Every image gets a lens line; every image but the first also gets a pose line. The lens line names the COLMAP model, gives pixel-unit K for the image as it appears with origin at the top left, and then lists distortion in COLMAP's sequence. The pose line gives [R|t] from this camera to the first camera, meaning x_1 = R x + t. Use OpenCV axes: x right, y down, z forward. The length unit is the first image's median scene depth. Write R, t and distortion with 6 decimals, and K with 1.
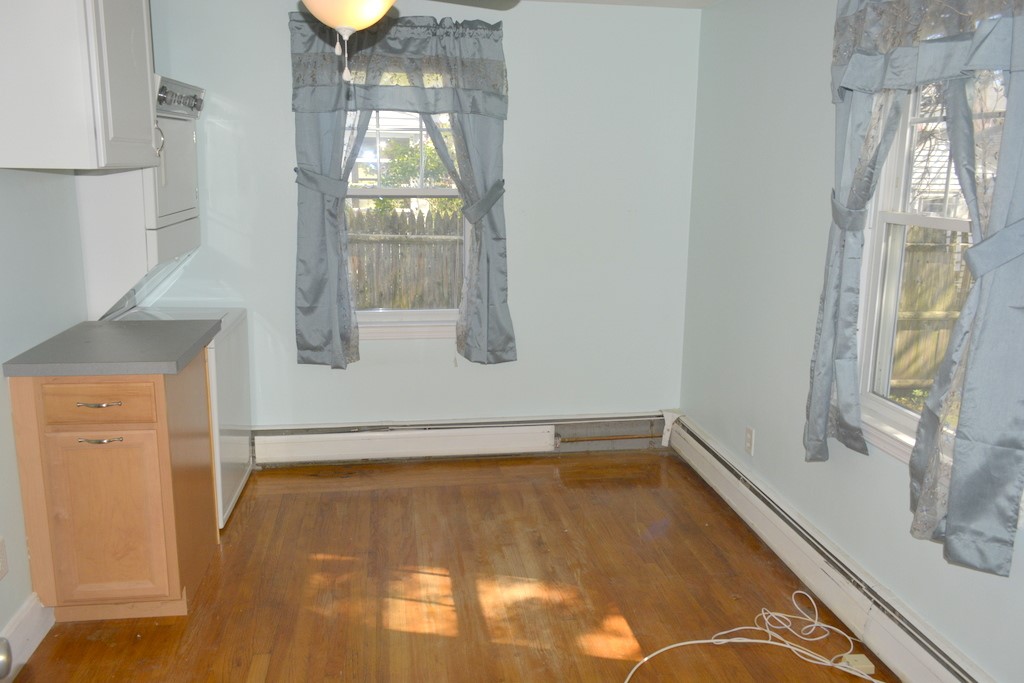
lens RADIAL K [[812.0, 0, 512.0], [0, 812.0, 341.5], [0, 0, 1]] dist [-0.005116, -0.000947]
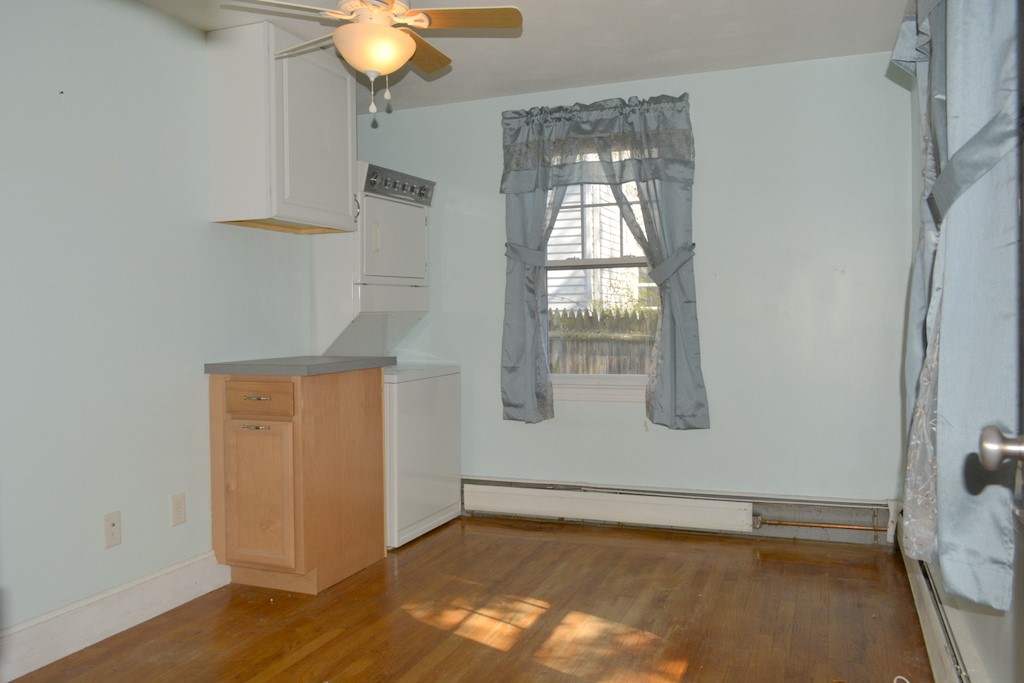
lens RADIAL K [[812.0, 0, 512.0], [0, 812.0, 341.5], [0, 0, 1]] dist [-0.005116, -0.000947]
pose [[0.867345, -0.009865, -0.497610, 0.307462], [-0.082264, 0.983211, -0.162878, 0.106912], [0.490862, 0.182207, 0.851971, 0.060140]]
